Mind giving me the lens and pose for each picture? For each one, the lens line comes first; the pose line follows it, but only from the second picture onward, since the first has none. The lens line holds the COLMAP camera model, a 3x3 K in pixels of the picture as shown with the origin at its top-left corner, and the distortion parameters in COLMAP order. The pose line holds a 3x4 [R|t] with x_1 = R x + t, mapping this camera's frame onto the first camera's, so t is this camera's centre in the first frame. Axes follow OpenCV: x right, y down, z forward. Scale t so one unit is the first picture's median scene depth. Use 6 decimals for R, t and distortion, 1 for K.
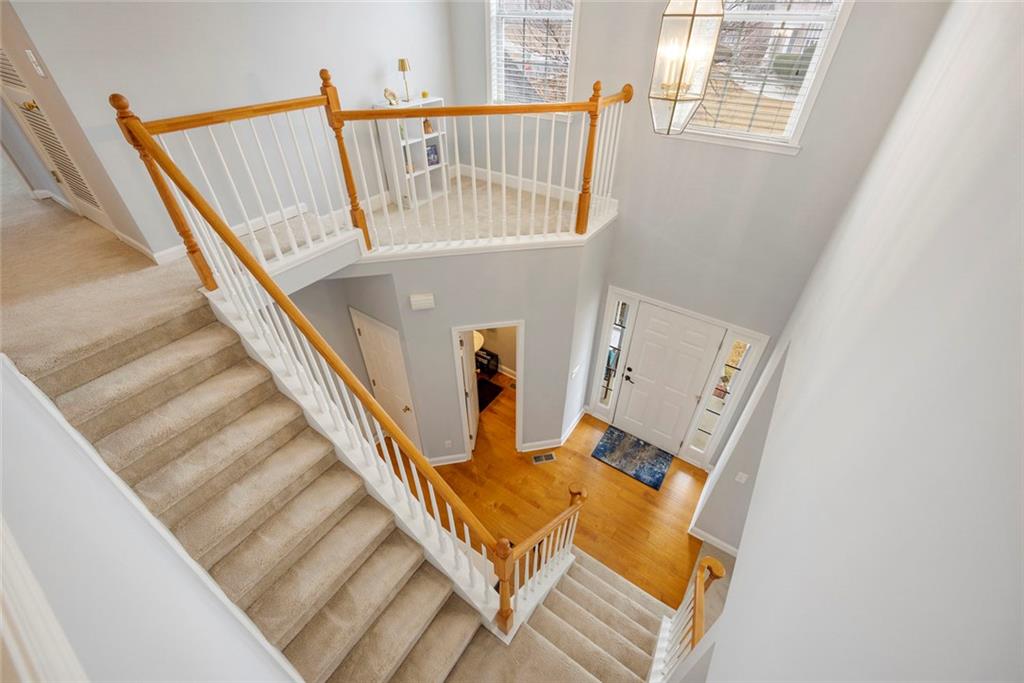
lens RADIAL K [[418.8, 0, 513.5], [0, 418.8, 336.3], [0, 0, 1]] dist [0.001785, 0.000149]
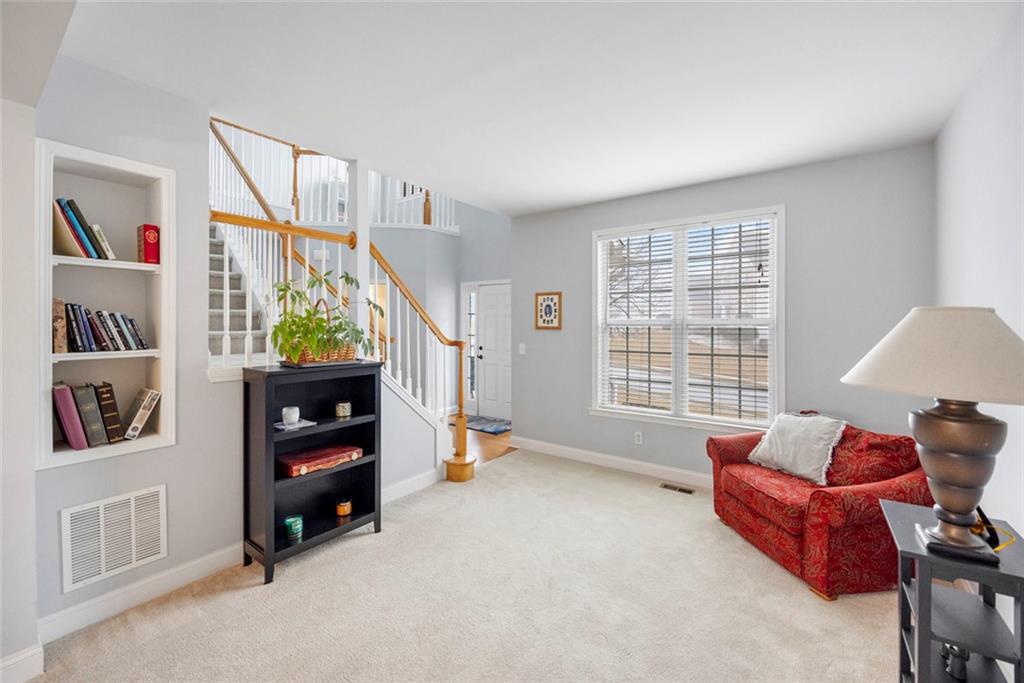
lens RADIAL K [[418.8, 0, 510.0], [0, 418.8, 335.0], [0, 0, 1]] dist [0.001785, 0.000149]
pose [[0.999525, 0.005063, -0.030399, 0.376487], [-0.022700, 0.788129, -0.615091, 0.774734], [0.020844, 0.615489, 0.787870, -0.029223]]
